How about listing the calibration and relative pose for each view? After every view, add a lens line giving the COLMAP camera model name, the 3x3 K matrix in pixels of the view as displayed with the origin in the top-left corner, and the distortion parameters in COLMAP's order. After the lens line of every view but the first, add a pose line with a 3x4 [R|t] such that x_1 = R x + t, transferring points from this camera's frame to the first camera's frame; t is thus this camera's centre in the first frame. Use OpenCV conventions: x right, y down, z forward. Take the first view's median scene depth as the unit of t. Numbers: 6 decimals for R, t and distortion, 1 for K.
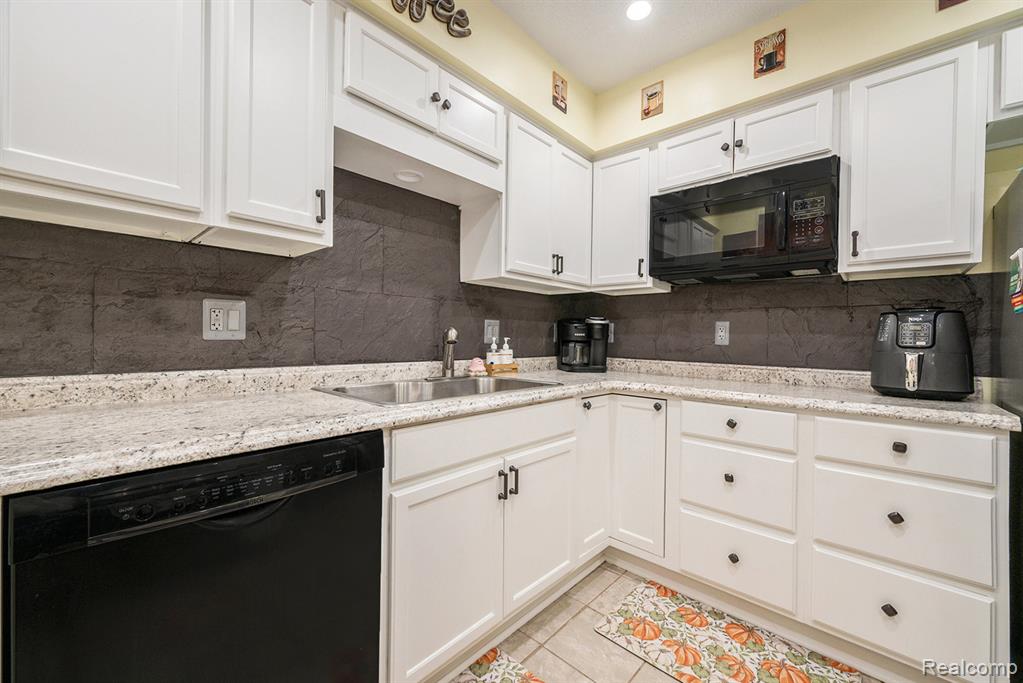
lens RADIAL K [[402.0, 0, 510.1], [0, 402.0, 340.4], [0, 0, 1]] dist [-0.011361, -0.000156]
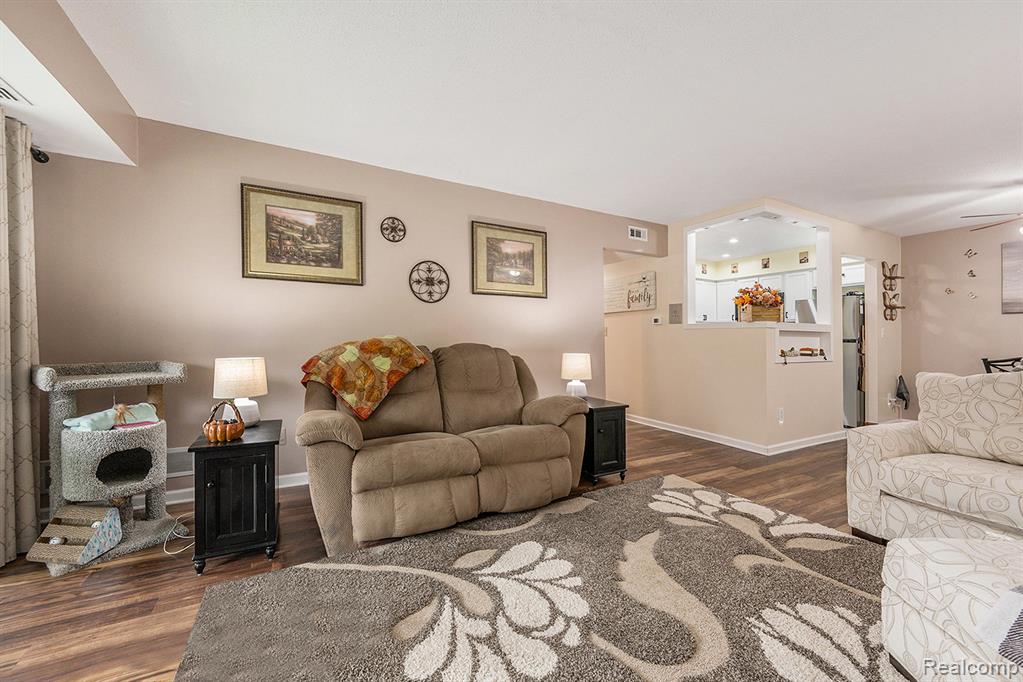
lens RADIAL K [[402.0, 0, 511.1], [0, 402.0, 337.7], [0, 0, 1]] dist [-0.011361, -0.000156]
pose [[0.944710, -0.013062, -0.327648, -0.326299], [0.009634, 0.999881, -0.012083, 0.003223], [0.327767, 0.008258, 0.944723, -2.811589]]
